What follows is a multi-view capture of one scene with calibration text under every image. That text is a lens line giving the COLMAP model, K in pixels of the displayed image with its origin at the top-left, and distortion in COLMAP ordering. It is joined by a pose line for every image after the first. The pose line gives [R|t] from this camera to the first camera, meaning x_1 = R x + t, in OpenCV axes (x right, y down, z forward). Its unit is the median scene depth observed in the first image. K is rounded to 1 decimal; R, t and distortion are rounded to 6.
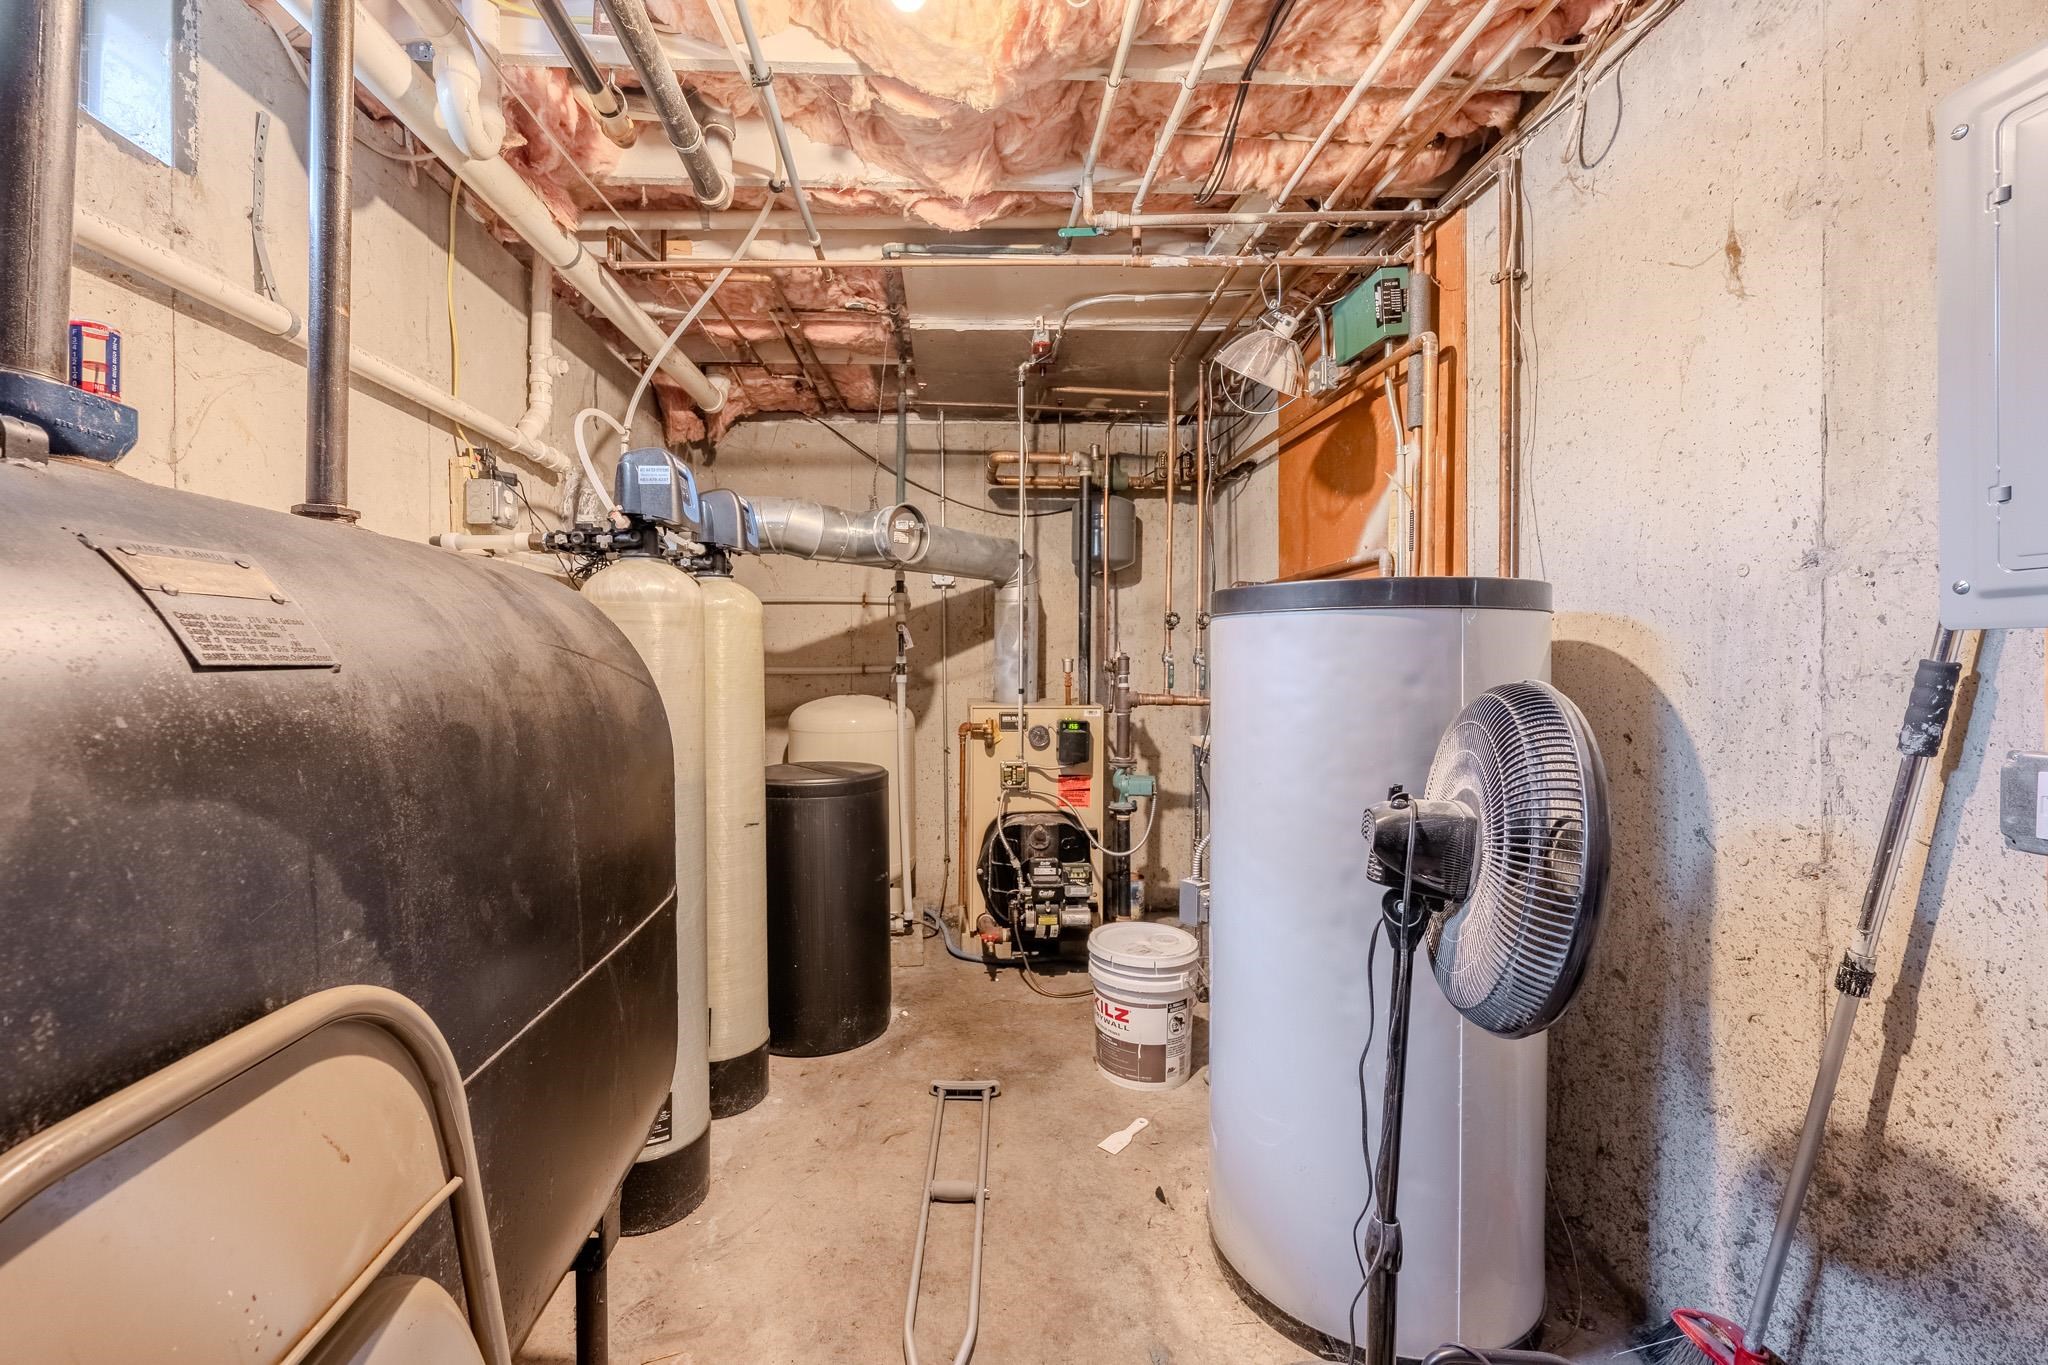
lens RADIAL K [[813.6, 0, 1026.6], [0, 813.6, 679.9], [0, 0, 1]] dist [-0.002106, -0.000127]
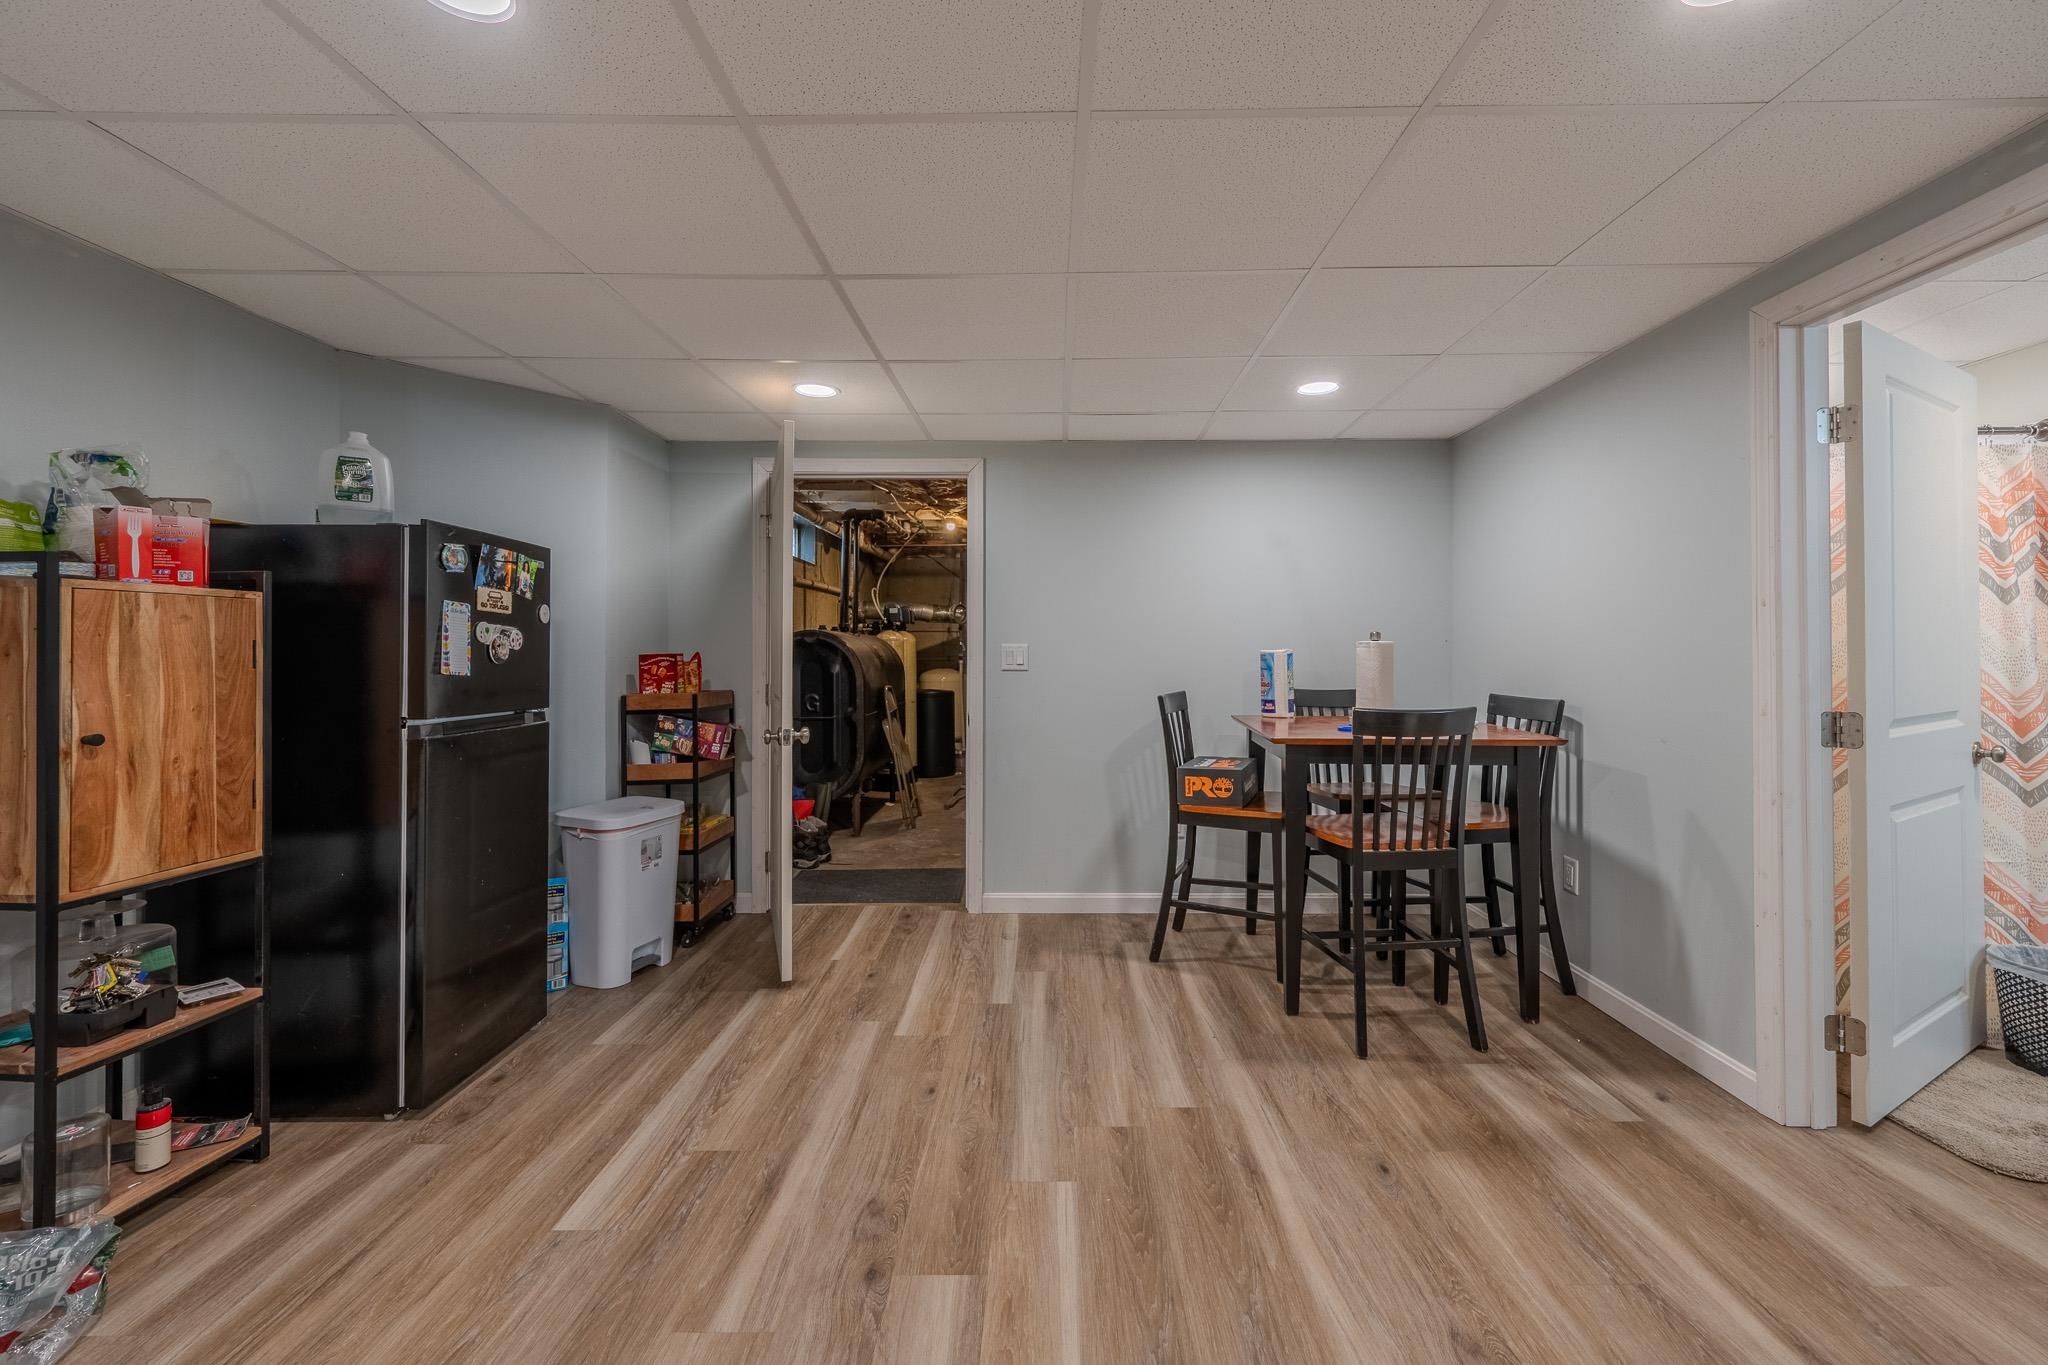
lens RADIAL K [[813.6, 0, 1026.6], [0, 813.6, 679.9], [0, 0, 1]] dist [-0.002106, -0.000127]
pose [[0.993122, 0.003340, -0.117038, 0.471731], [-0.004045, 0.999975, -0.005780, 0.085943], [0.117016, 0.006214, 0.993111, -2.046121]]
